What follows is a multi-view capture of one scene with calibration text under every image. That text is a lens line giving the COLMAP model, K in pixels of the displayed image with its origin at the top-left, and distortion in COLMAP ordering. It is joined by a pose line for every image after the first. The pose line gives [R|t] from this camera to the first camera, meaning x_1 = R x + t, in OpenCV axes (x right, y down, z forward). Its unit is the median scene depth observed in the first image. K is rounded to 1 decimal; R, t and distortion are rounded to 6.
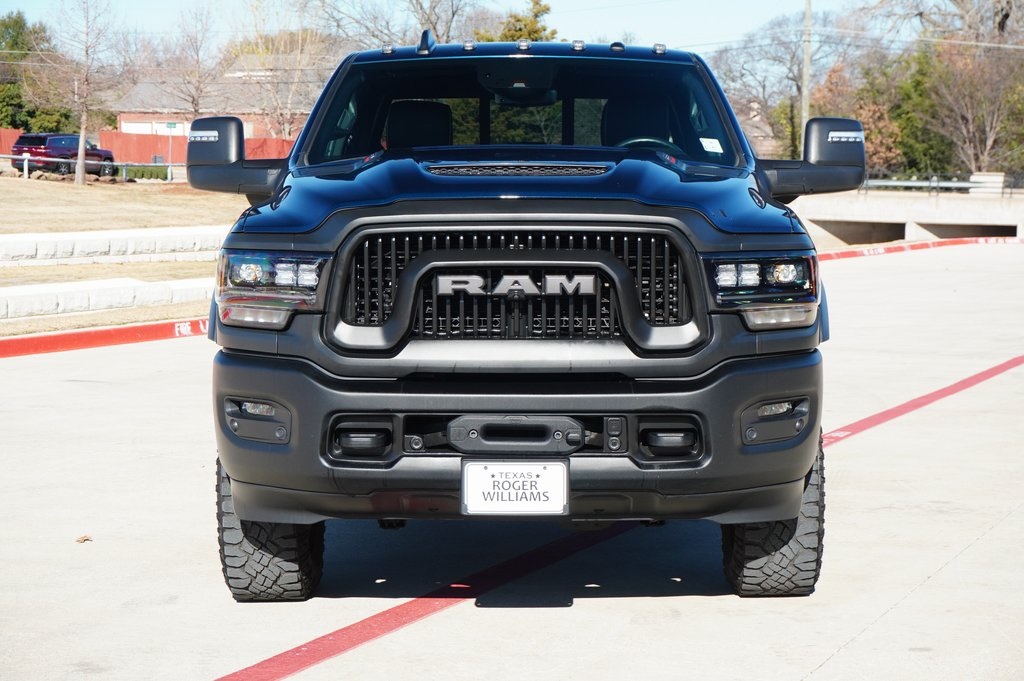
lens RADIAL K [[2136.2, 0, 512.0], [0, 2136.2, 340.5], [0, 0, 1]] dist [-0.009620, -0.142909]
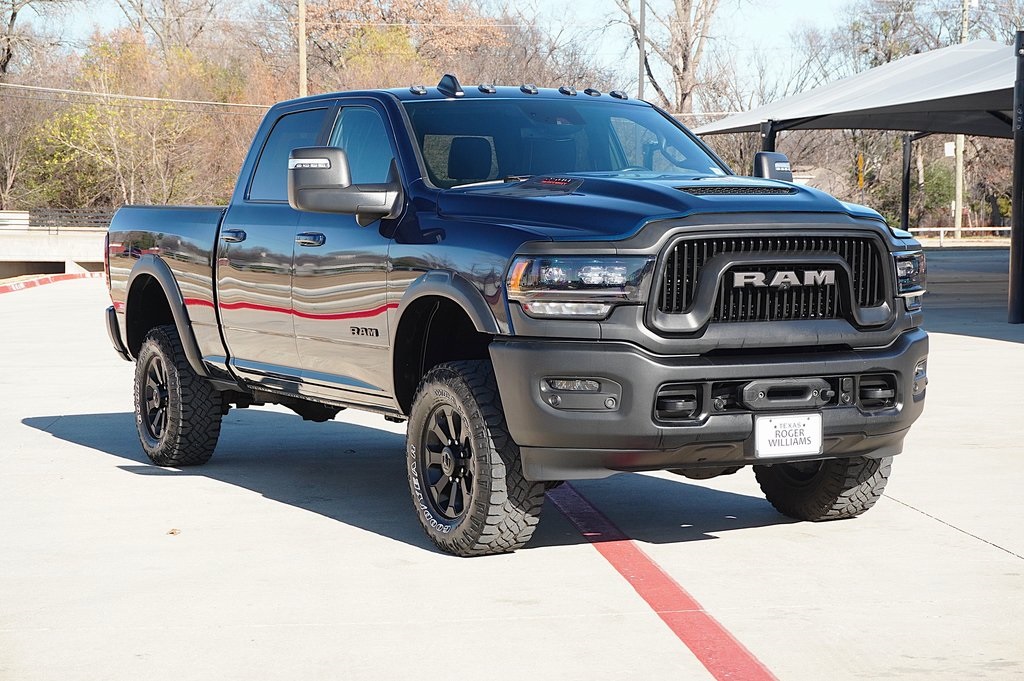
lens RADIAL K [[2136.2, 0, 512.0], [0, 2136.2, 340.5], [0, 0, 1]] dist [-0.009620, -0.142909]
pose [[0.878445, -0.031440, 0.476809, -0.759491], [0.040370, 0.999149, -0.008495, 0.015834], [-0.476136, 0.026711, 0.878966, -0.058252]]
